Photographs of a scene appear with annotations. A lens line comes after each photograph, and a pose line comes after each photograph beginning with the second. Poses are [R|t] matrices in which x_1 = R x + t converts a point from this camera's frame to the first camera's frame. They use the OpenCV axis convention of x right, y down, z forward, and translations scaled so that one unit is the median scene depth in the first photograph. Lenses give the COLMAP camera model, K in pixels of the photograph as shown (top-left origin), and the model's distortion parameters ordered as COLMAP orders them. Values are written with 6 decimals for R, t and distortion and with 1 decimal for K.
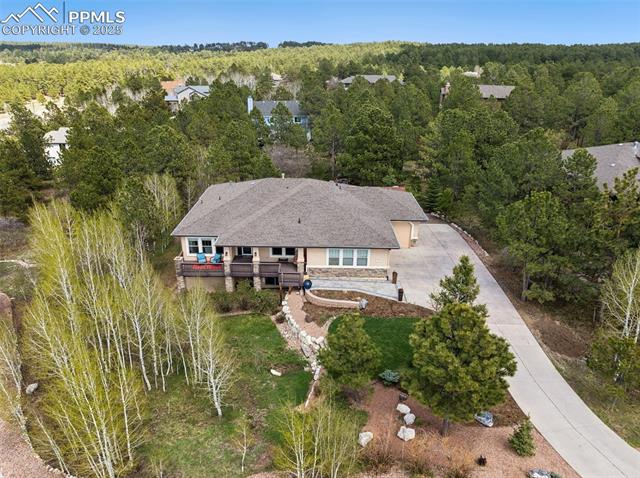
lens RADIAL K [[481.2, 0, 320.0], [0, 481.2, 239.0], [0, 0, 1]] dist [-0.051655, 0.005159]
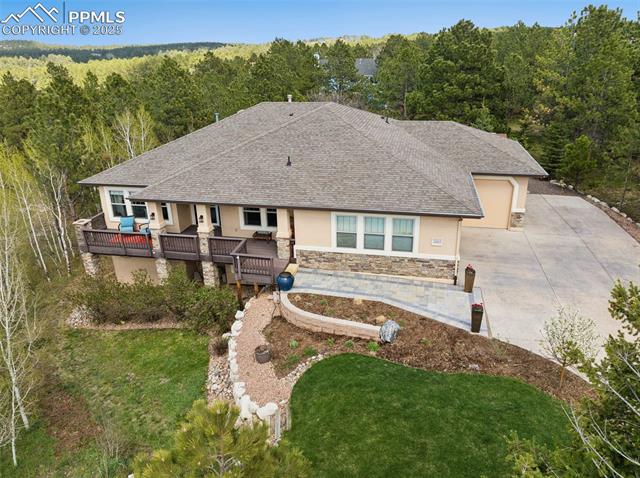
lens RADIAL K [[481.2, 0, 320.0], [0, 481.2, 239.0], [0, 0, 1]] dist [-0.051655, 0.005159]
pose [[0.977206, 0.049120, -0.206532, 0.106139], [-0.049924, 0.998752, 0.001323, 0.046505], [0.206339, 0.009018, 0.978439, 0.501106]]
